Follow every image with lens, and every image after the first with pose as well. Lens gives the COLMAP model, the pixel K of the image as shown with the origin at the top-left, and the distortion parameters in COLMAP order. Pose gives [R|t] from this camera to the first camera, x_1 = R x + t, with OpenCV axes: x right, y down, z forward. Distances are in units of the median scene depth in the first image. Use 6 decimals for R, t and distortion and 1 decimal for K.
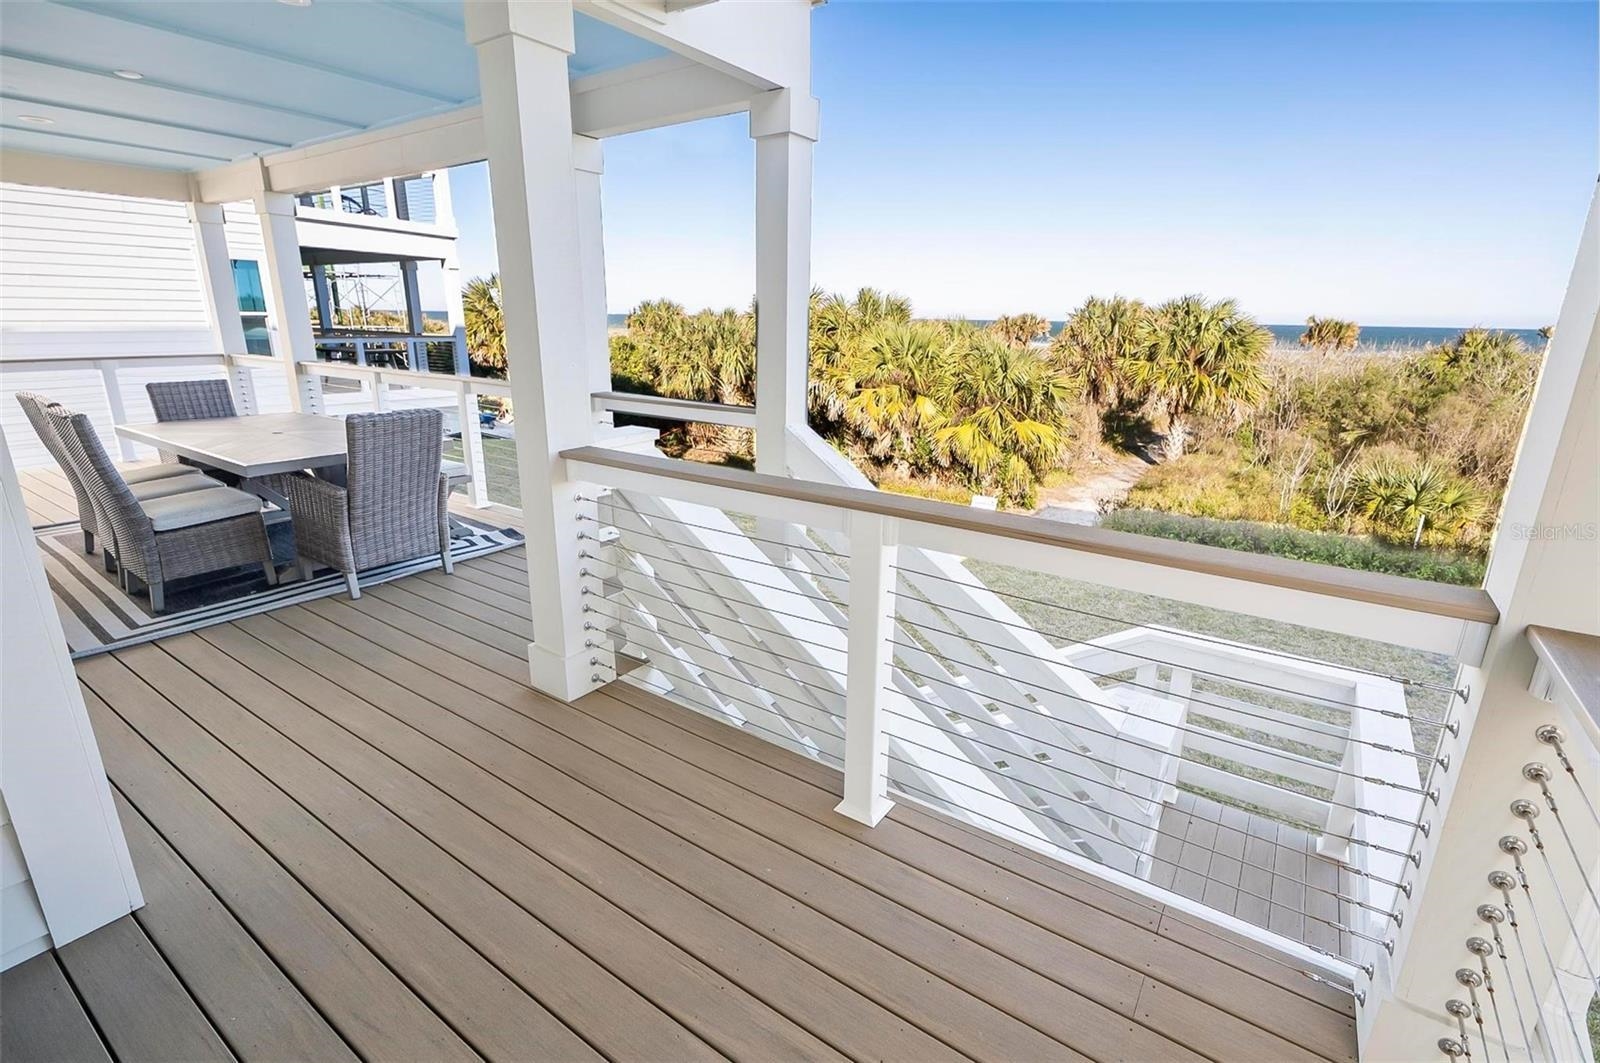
lens RADIAL K [[739.2, 0, 800.0], [0, 739.2, 531.5], [0, 0, 1]] dist [-0.002564, -0.000879]
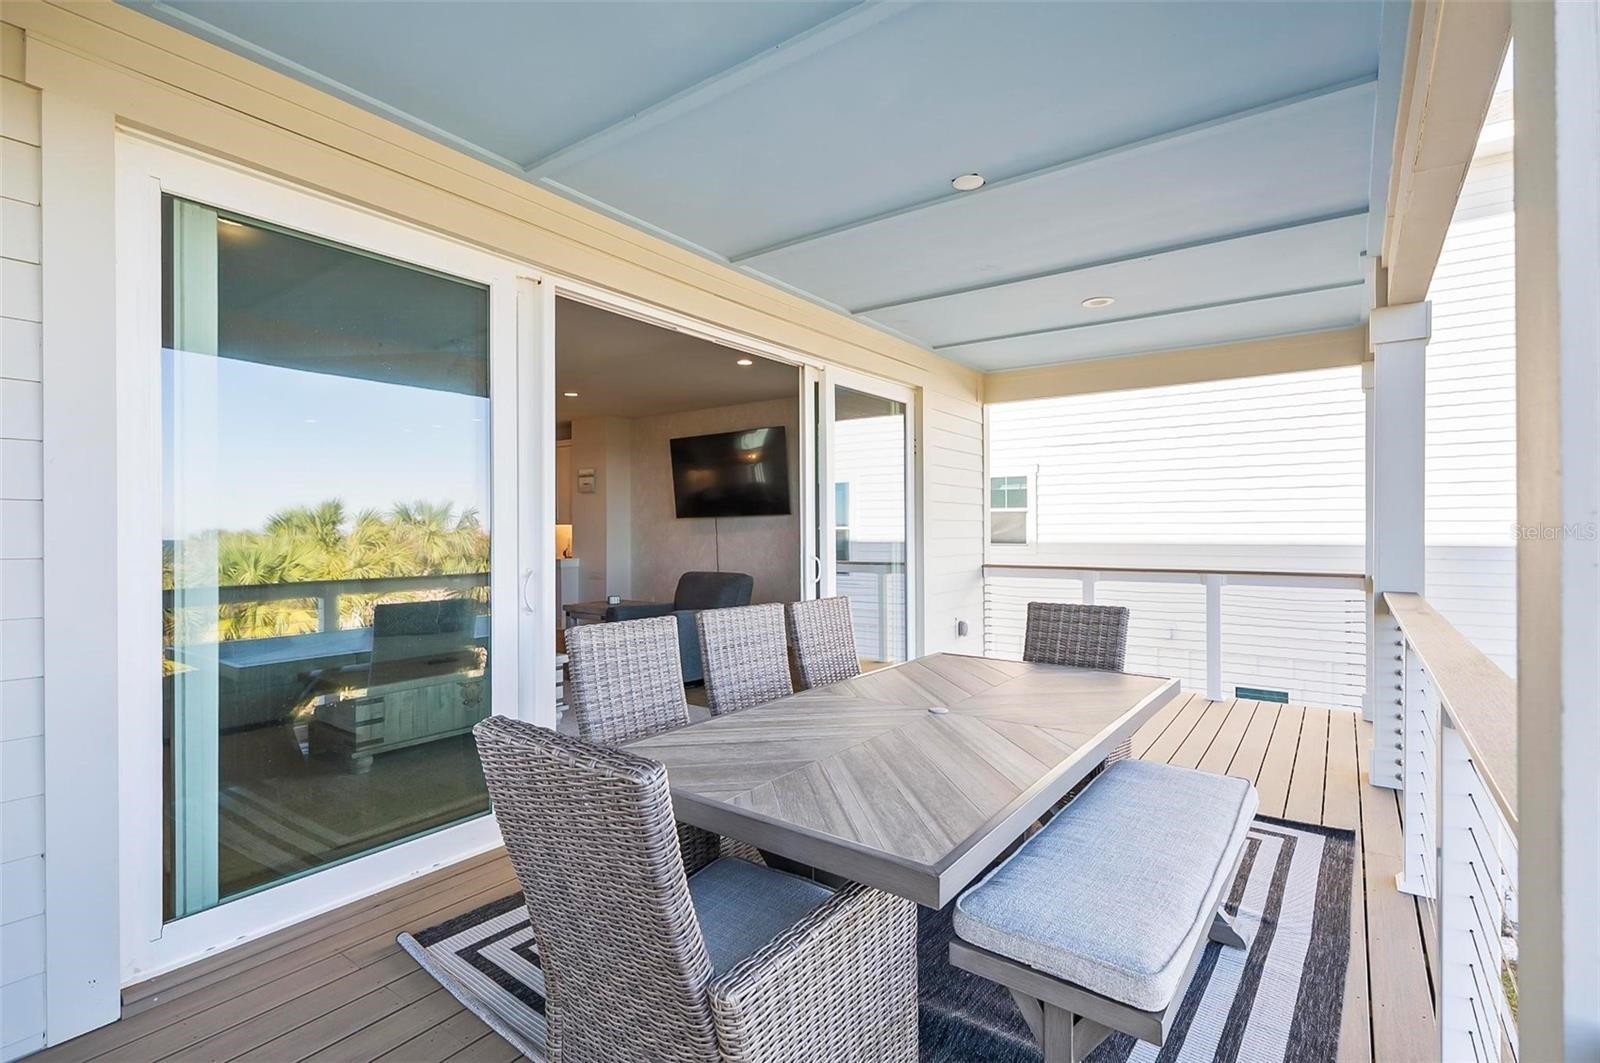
lens RADIAL K [[739.0, 0, 800.0], [0, 739.0, 531.5], [0, 0, 1]] dist [-0.001308, -0.000051]
pose [[-0.028137, -0.001389, -0.999603, -0.133885], [-0.285522, 0.958349, 0.006705, -0.172907], [0.957959, 0.285597, -0.027361, 0.646080]]
